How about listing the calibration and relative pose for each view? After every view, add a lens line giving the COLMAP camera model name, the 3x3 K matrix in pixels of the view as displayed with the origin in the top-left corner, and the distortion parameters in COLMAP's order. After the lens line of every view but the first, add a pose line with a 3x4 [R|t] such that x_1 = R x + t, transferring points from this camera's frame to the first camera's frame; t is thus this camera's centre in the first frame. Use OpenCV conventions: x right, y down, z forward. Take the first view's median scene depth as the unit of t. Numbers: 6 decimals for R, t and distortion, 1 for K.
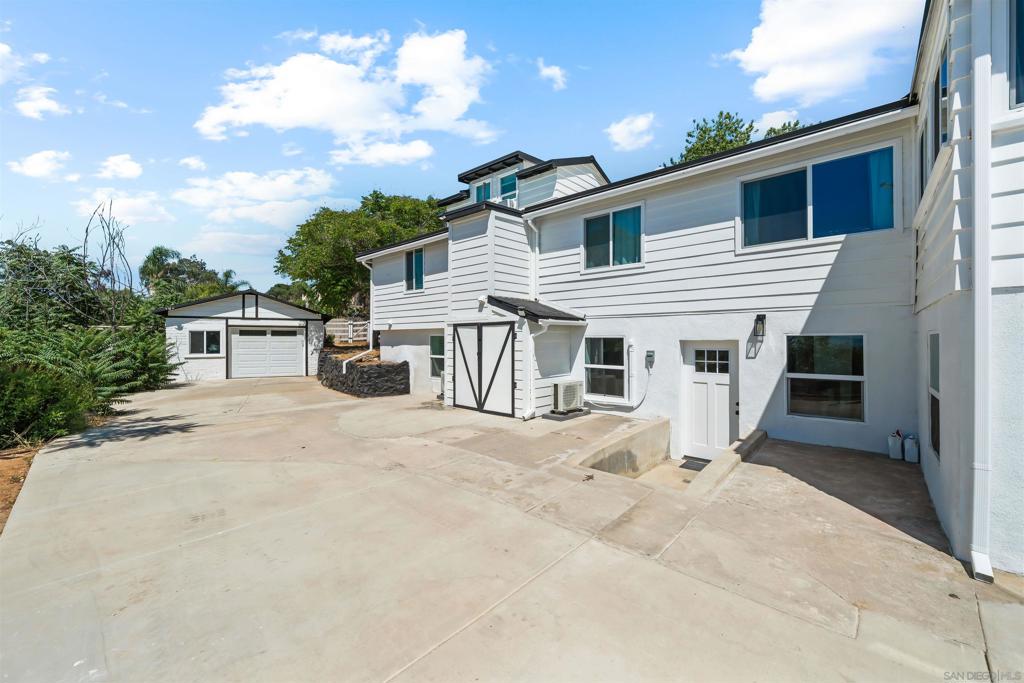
lens RADIAL K [[393.6, 0, 512.4], [0, 393.6, 341.4], [0, 0, 1]] dist [-0.002908, 0.000006]
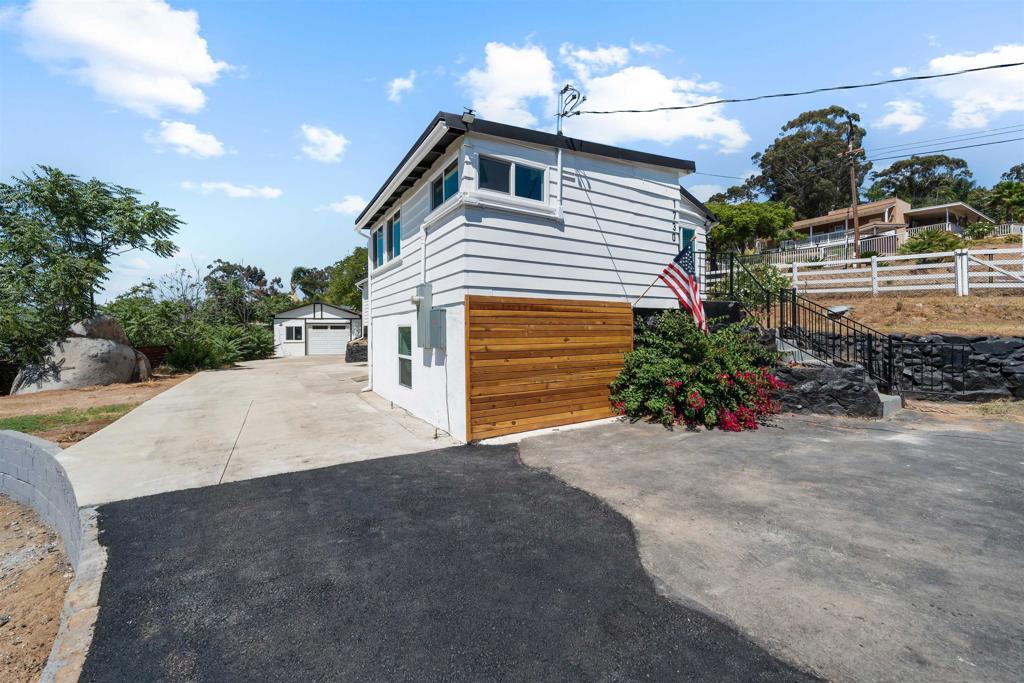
lens RADIAL K [[393.6, 0, 507.9], [0, 393.6, 330.3], [0, 0, 1]] dist [-0.002908, 0.000006]
pose [[0.960921, -0.004857, -0.276779, 0.554265], [0.003410, 0.999978, -0.005710, 0.002140], [0.276800, 0.004543, 0.960917, -0.358823]]
